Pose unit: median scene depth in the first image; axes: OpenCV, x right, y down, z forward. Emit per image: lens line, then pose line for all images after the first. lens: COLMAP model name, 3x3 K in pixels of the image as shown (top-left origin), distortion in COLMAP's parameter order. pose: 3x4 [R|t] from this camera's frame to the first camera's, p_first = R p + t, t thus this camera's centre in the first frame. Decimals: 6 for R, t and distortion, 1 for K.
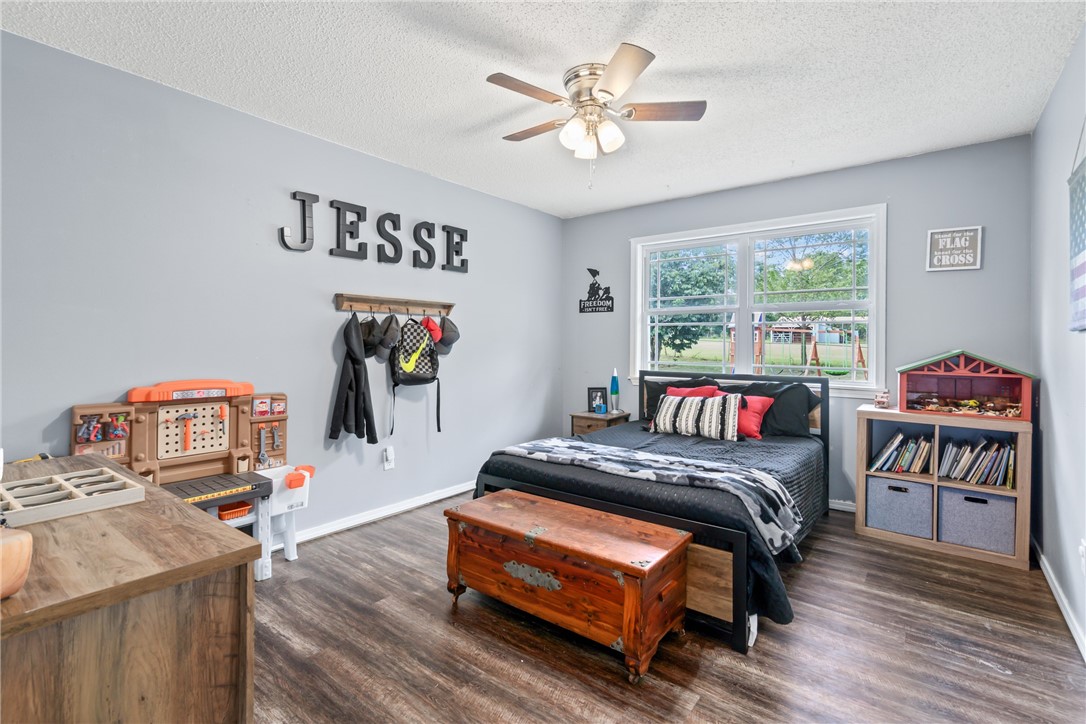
lens RADIAL K [[496.3, 0, 540.4], [0, 496.3, 352.5], [0, 0, 1]] dist [-0.003082, 0.000352]
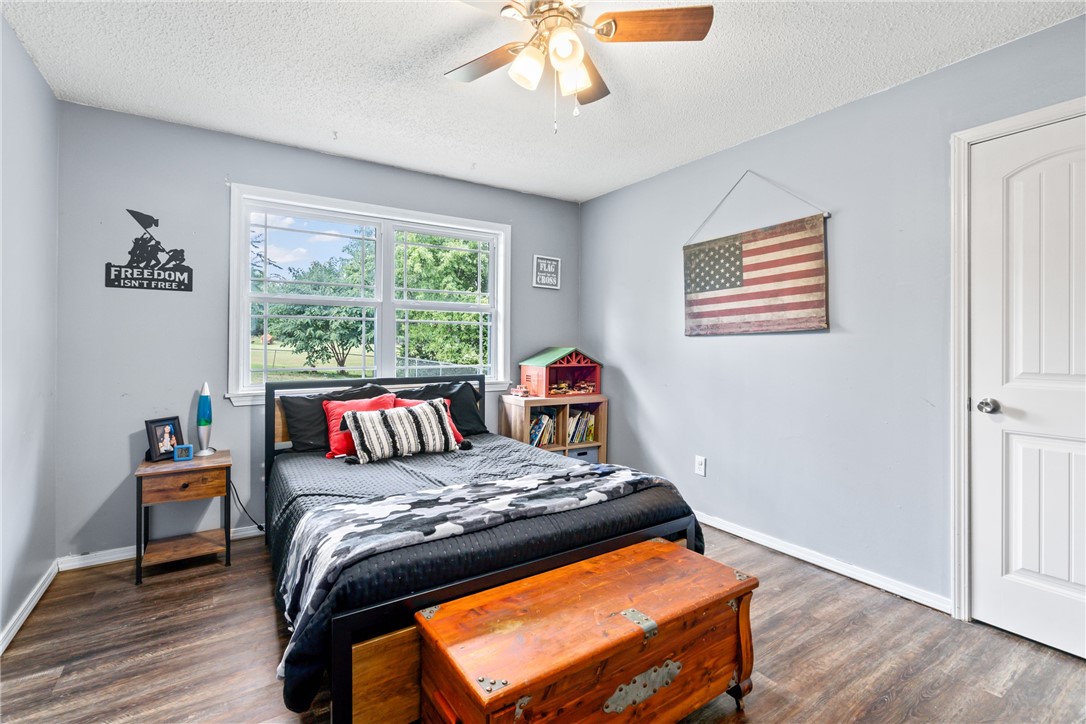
lens RADIAL K [[501.9, 0, 540.6], [0, 501.9, 346.6], [0, 0, 1]] dist [0.002880, 0.000151]
pose [[0.317918, -0.009573, 0.948070, -0.344625], [0.016718, 0.999850, 0.004490, -0.010438], [-0.947971, 0.014423, 0.318031, 0.438550]]
